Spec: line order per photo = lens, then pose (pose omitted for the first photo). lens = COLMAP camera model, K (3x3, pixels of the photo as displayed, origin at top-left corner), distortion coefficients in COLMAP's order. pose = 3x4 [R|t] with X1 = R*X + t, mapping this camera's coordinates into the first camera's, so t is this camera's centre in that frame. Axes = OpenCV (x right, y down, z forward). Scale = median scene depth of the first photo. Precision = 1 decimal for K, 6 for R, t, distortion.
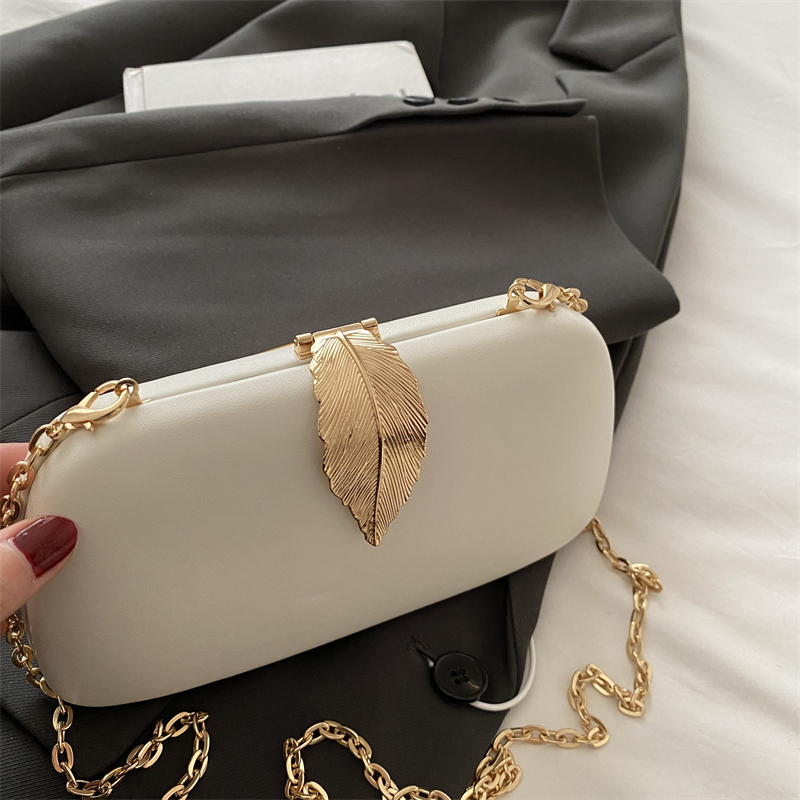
lens RADIAL K [[813.3, 0, 406.2], [0, 813.3, 417.1], [0, 0, 1]] dist [-0.002880, 0.000000]
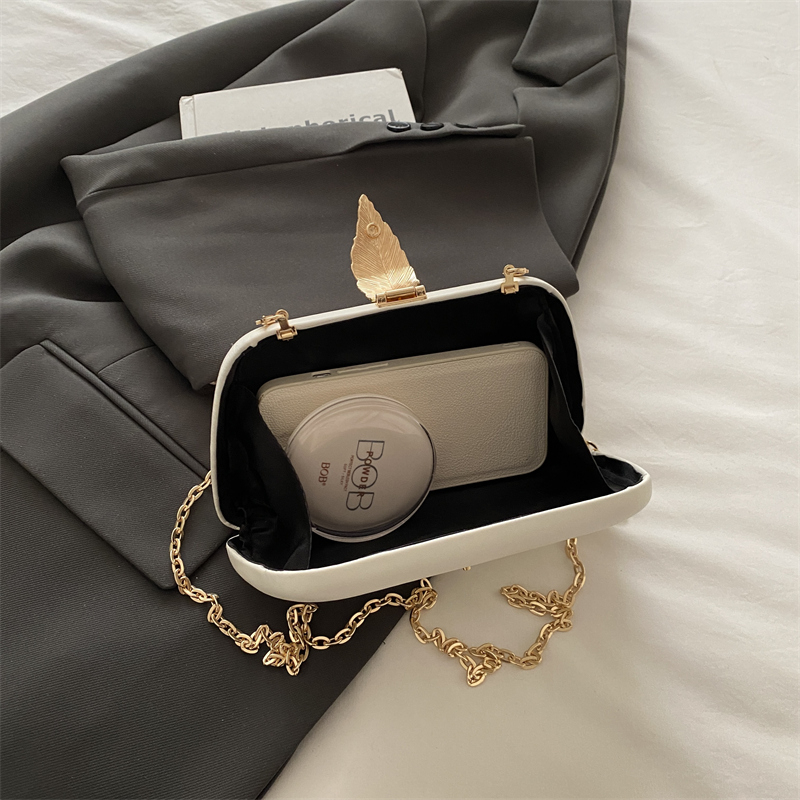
lens RADIAL K [[813.3, 0, 399.8], [0, 813.3, 394.2], [0, 0, 1]] dist [-0.002880, 0.000000]
pose [[0.998149, 0.008129, -0.060278, 0.103068], [-0.004236, 0.997913, 0.064439, -0.036235], [0.060676, -0.064065, 0.996099, -0.359451]]
